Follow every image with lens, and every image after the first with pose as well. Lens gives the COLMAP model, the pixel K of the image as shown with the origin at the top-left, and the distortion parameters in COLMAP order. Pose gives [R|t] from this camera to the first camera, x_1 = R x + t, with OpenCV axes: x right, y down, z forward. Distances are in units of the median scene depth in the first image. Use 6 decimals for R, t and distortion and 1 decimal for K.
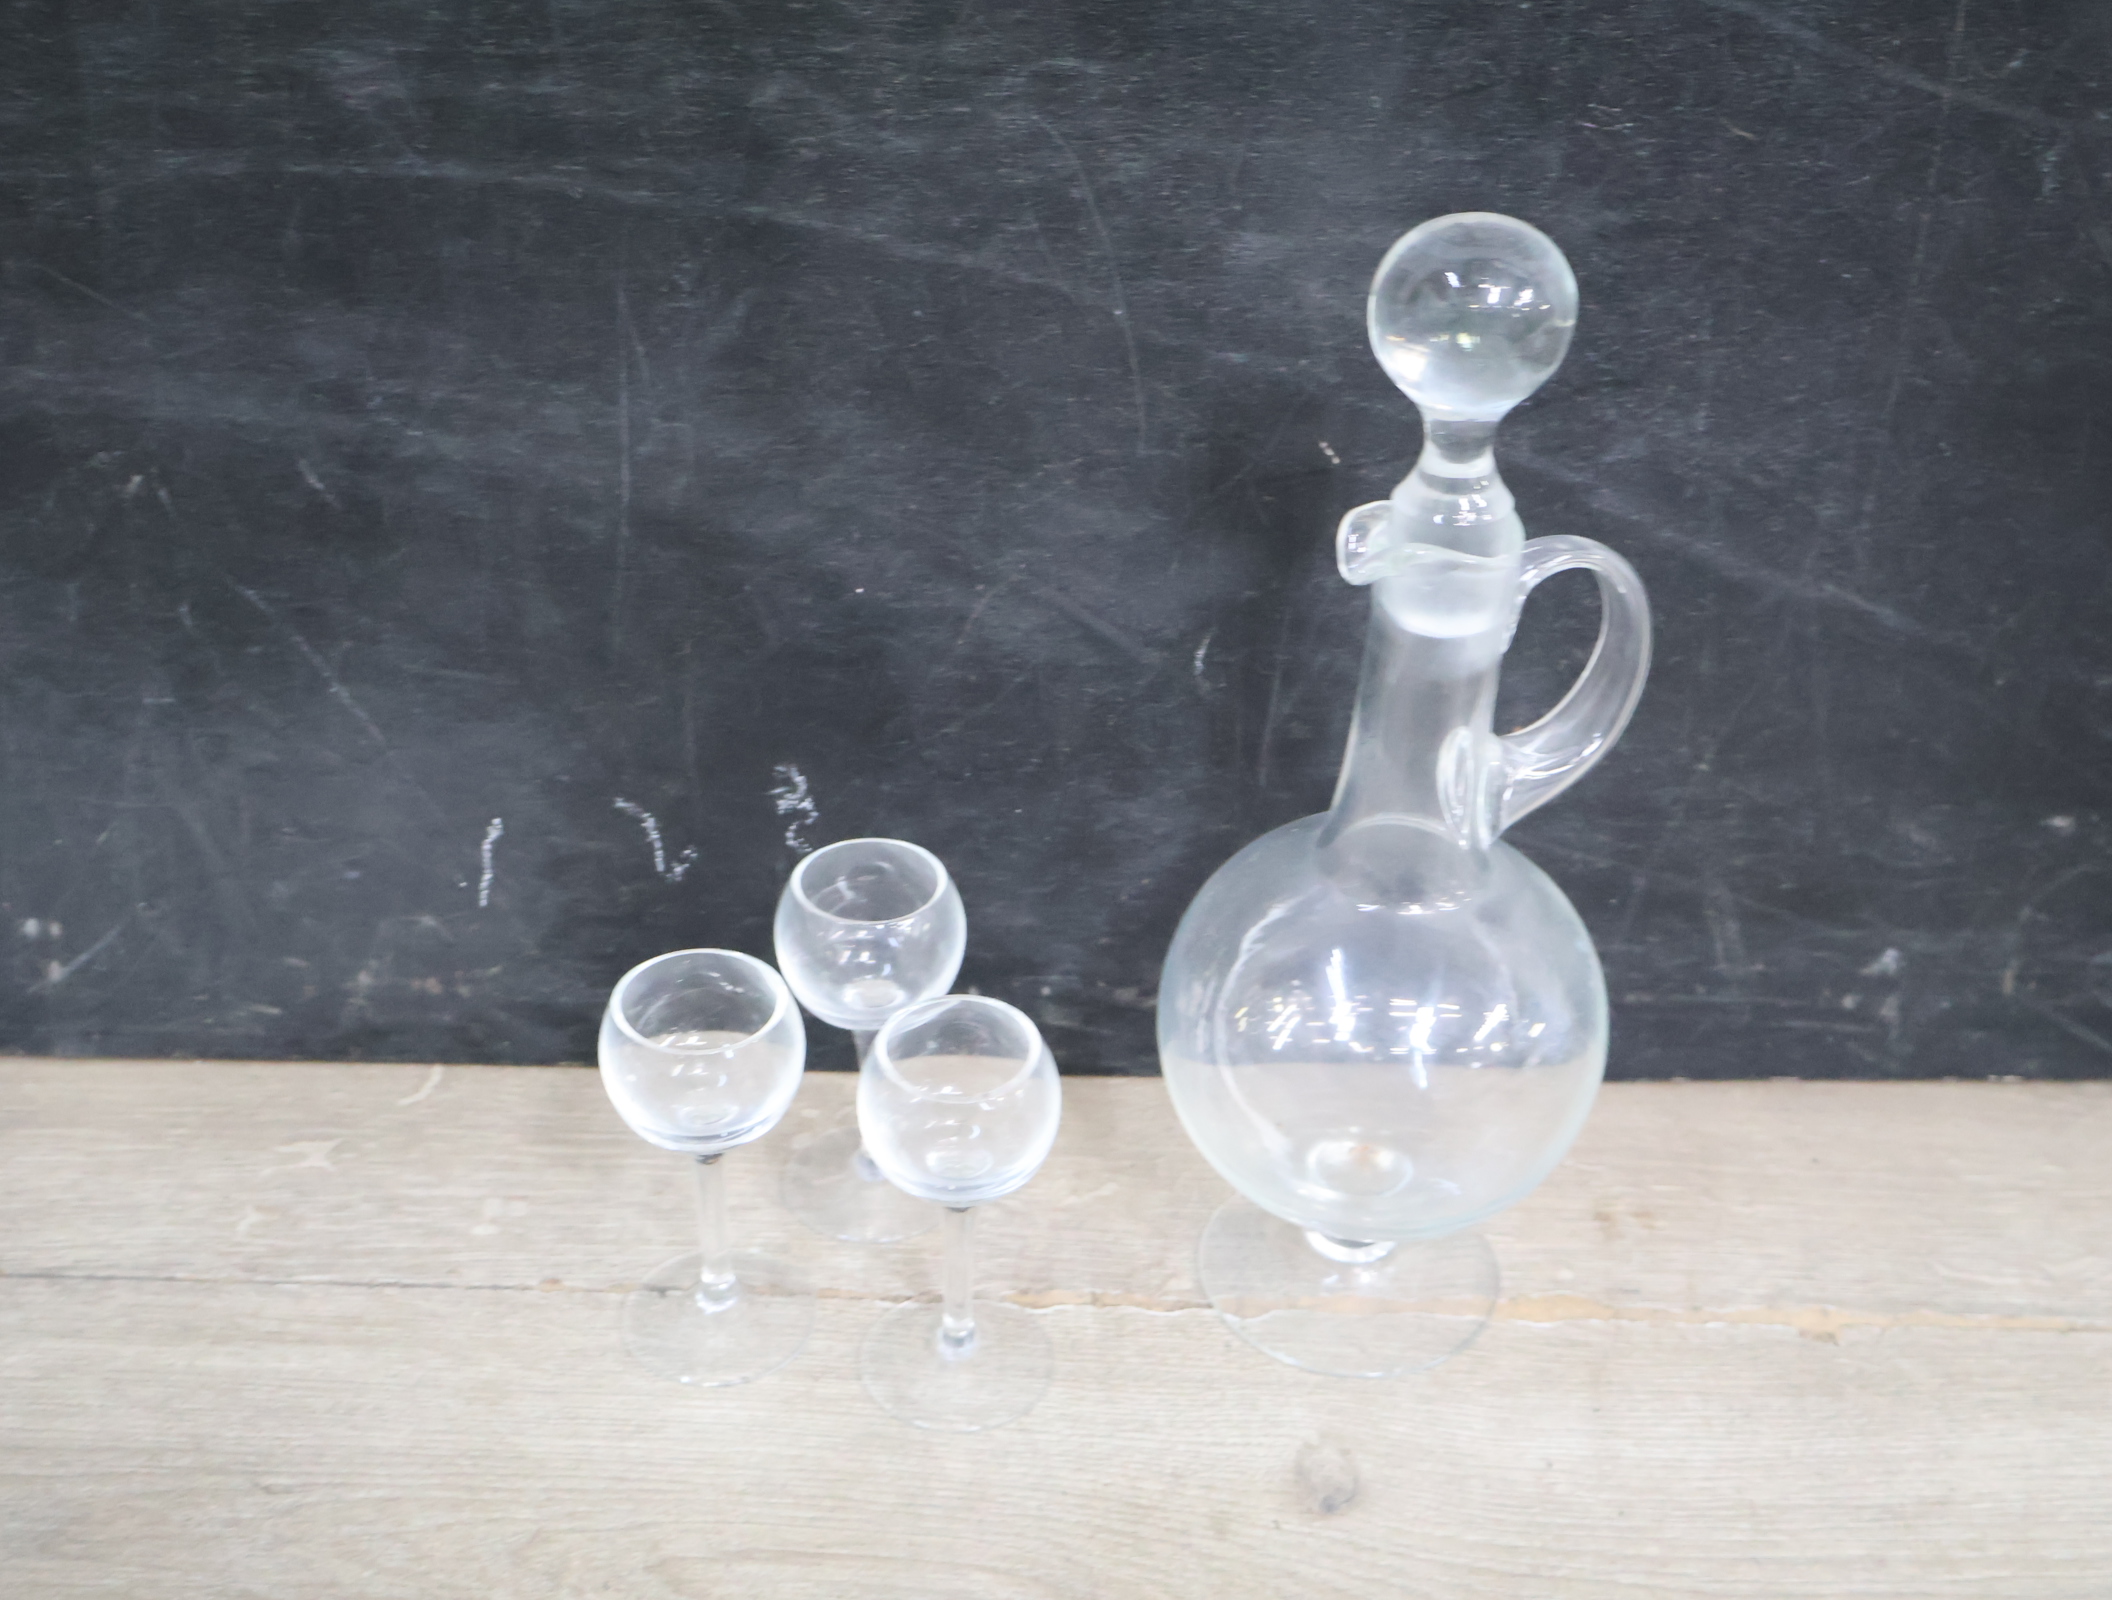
lens RADIAL K [[2761.3, 0, 1052.2], [0, 2761.3, 816.5], [0, 0, 1]] dist [0.009810, 0.000000]
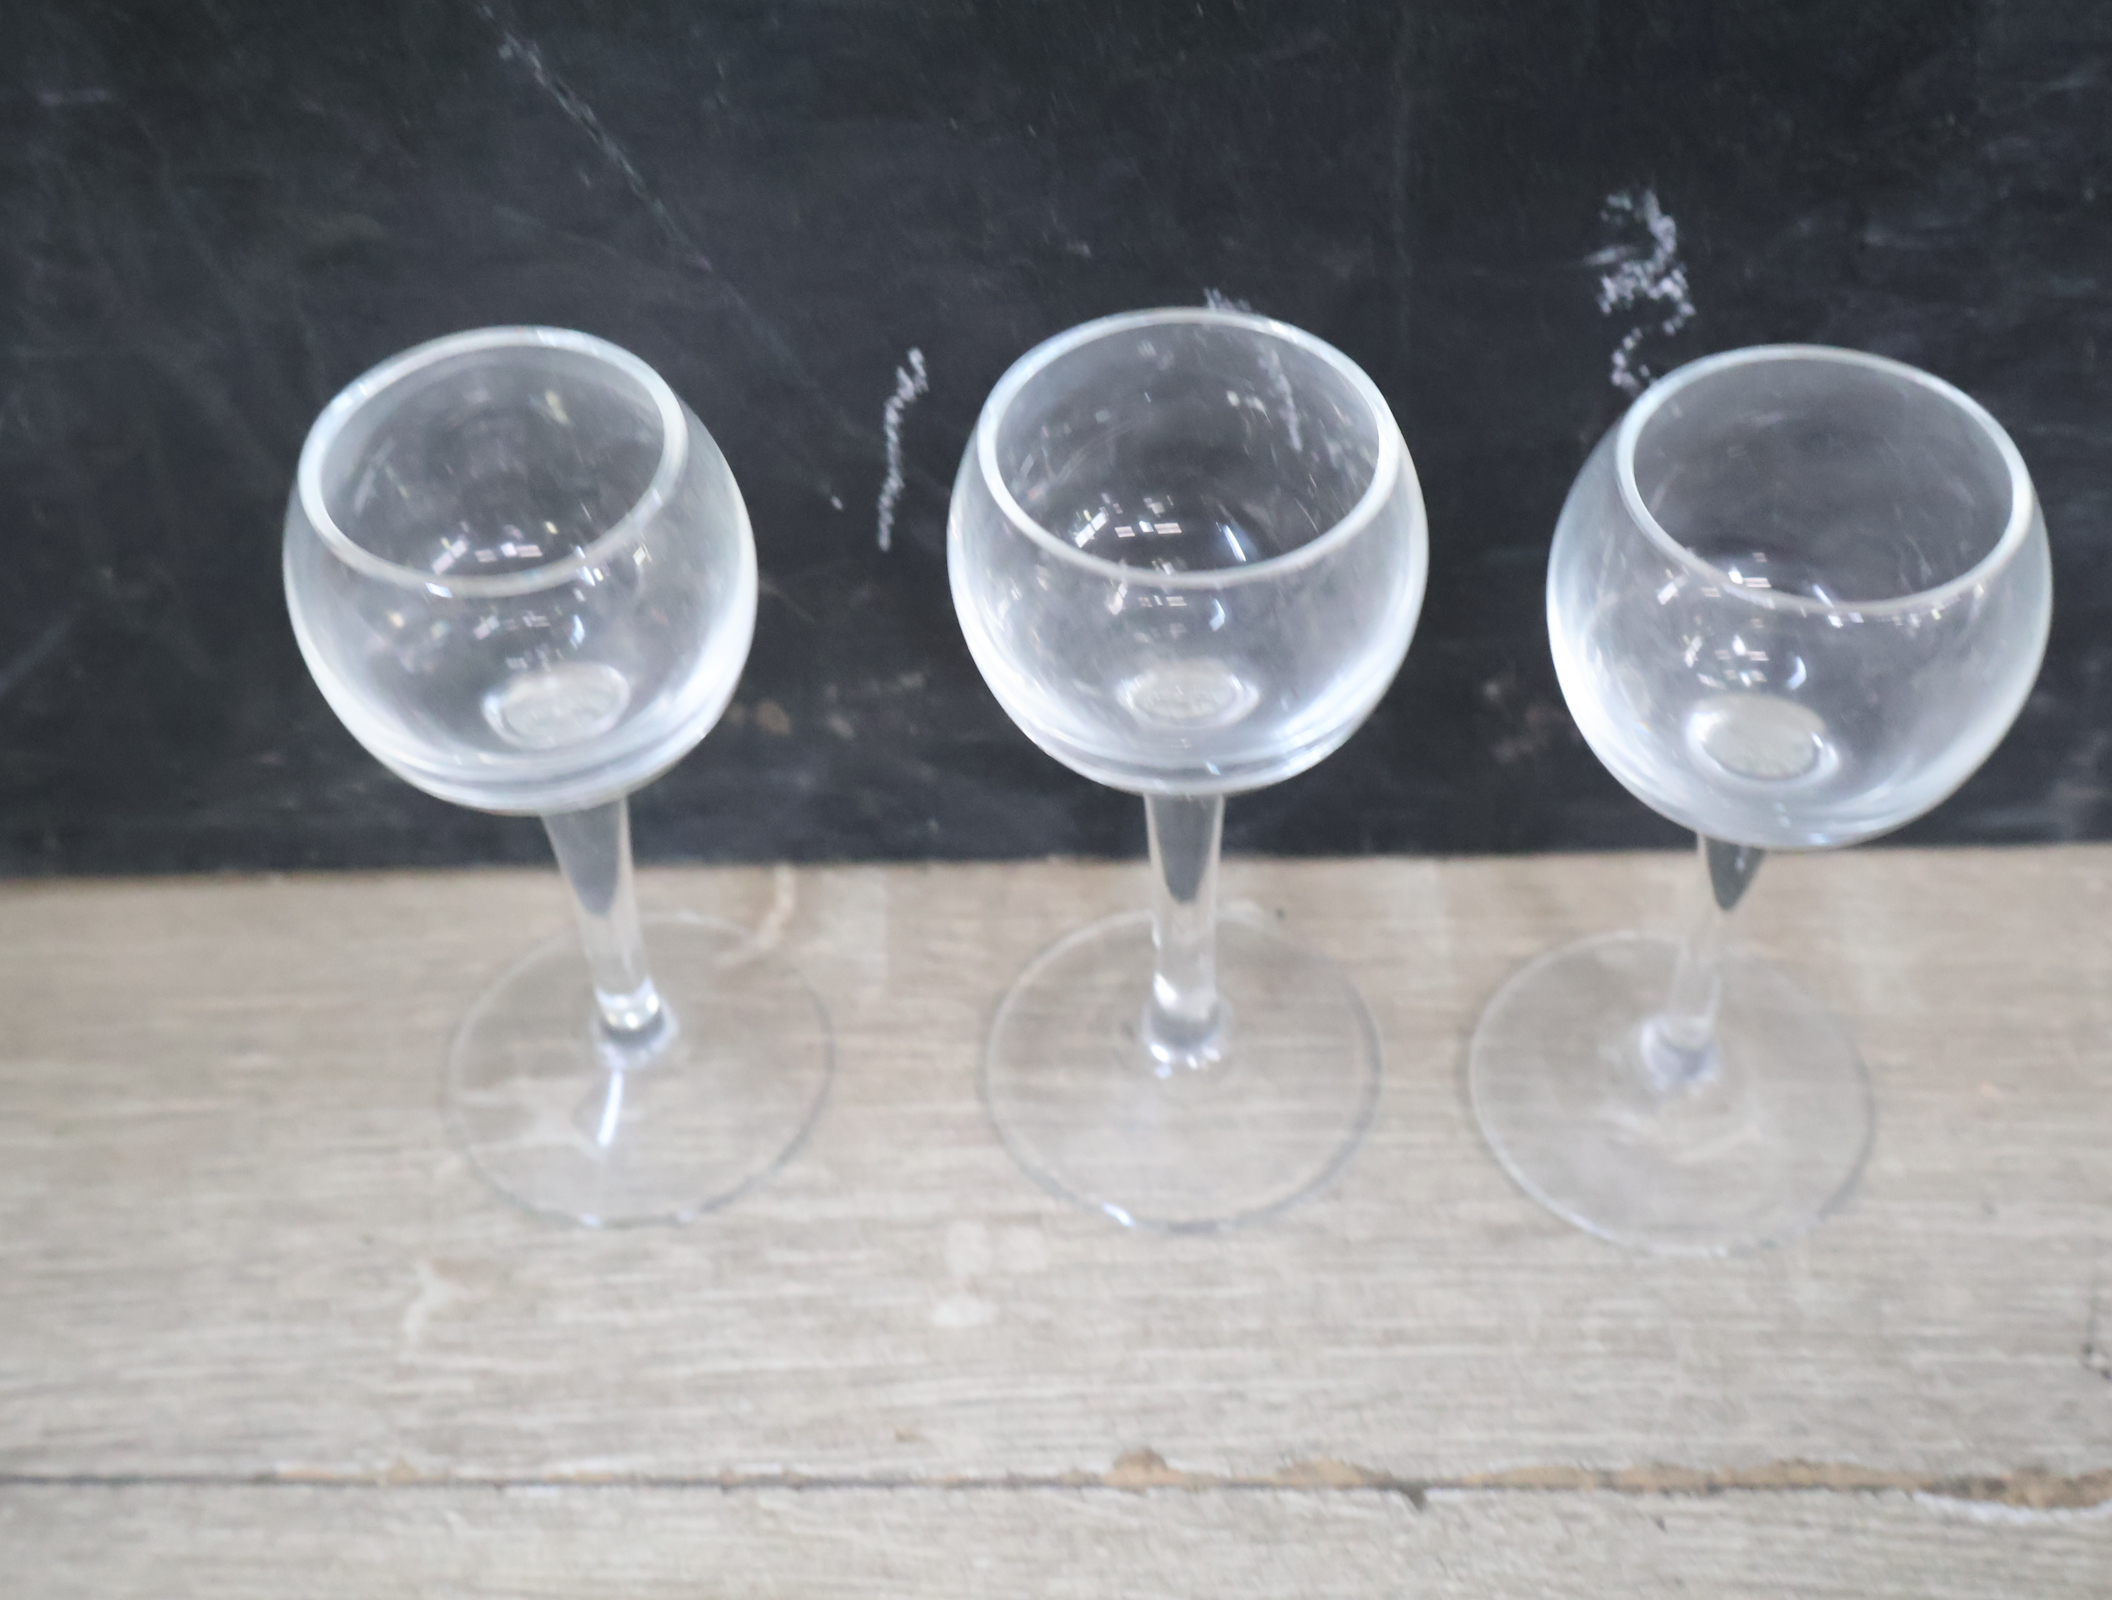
lens RADIAL K [[2761.3, 0, 1044.6], [0, 2761.3, 789.5], [0, 0, 1]] dist [0.009810, 0.000000]
pose [[0.998466, -0.034613, -0.043207, -0.173374], [0.044049, 0.969454, 0.241286, -0.036392], [0.033535, -0.242819, 0.969492, 0.606818]]
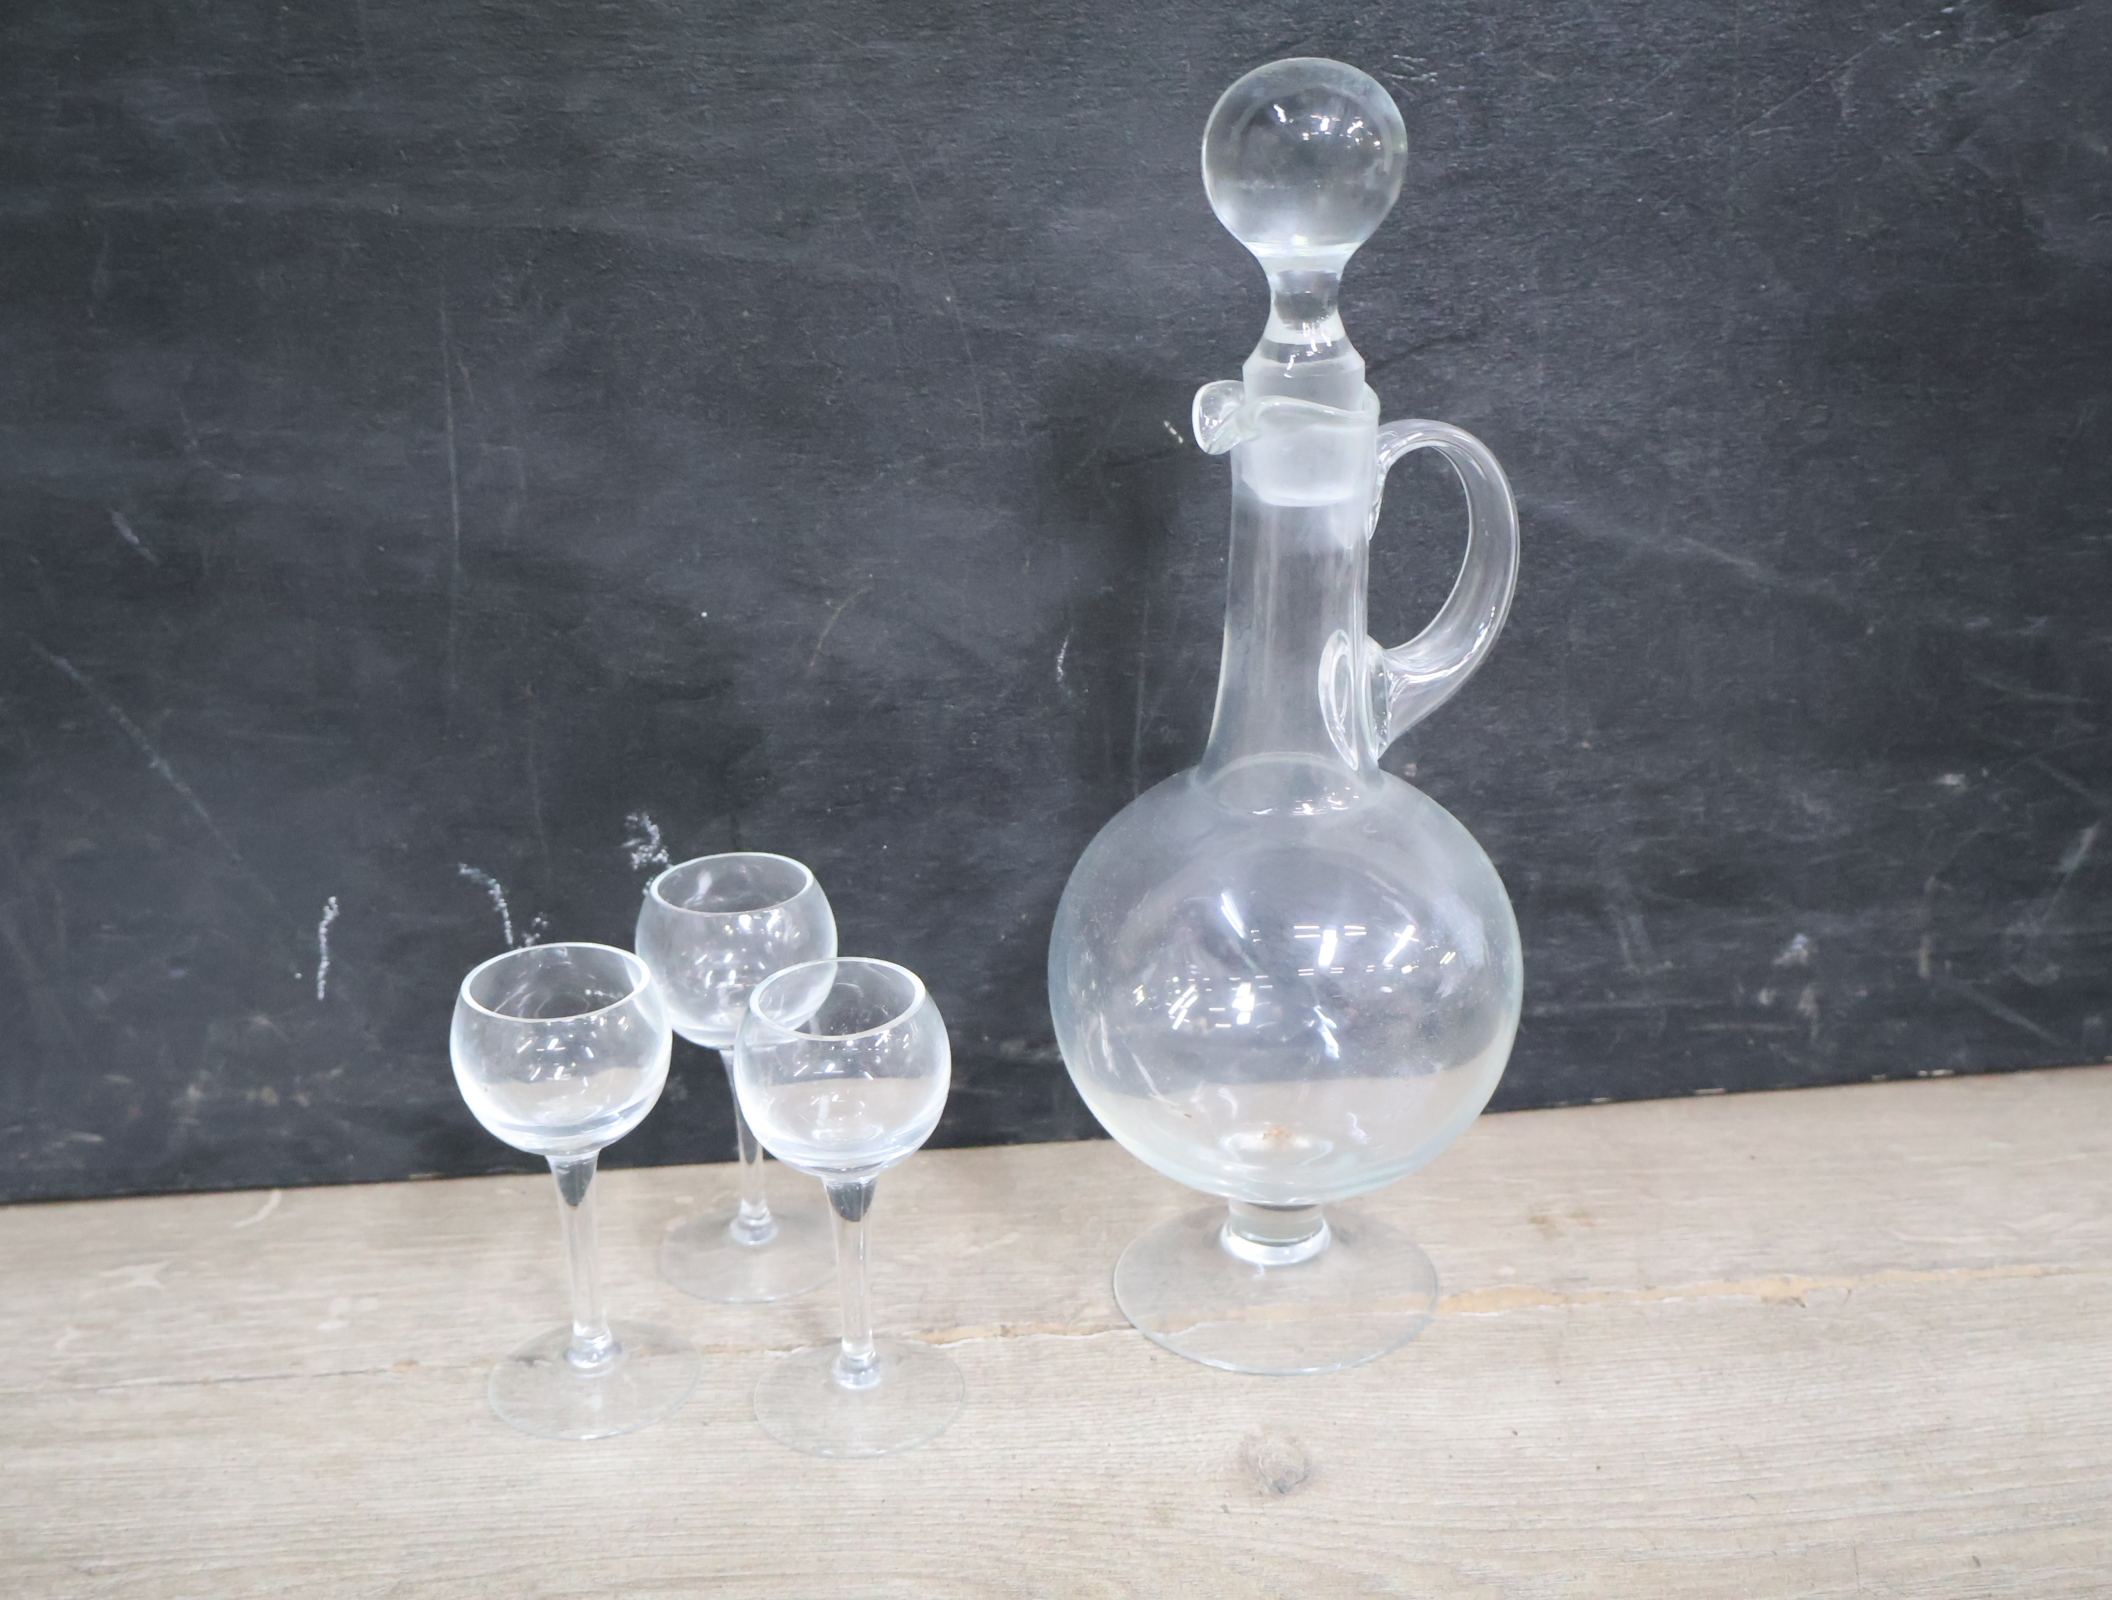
lens RADIAL K [[2761.3, 0, 1054.1], [0, 2761.3, 806.6], [0, 0, 1]] dist [0.009810, 0.000000]
pose [[0.995499, -0.072890, 0.060565, -0.011302], [0.084063, 0.974246, -0.209232, 0.197144], [-0.043755, 0.213381, 0.975989, 0.065319]]
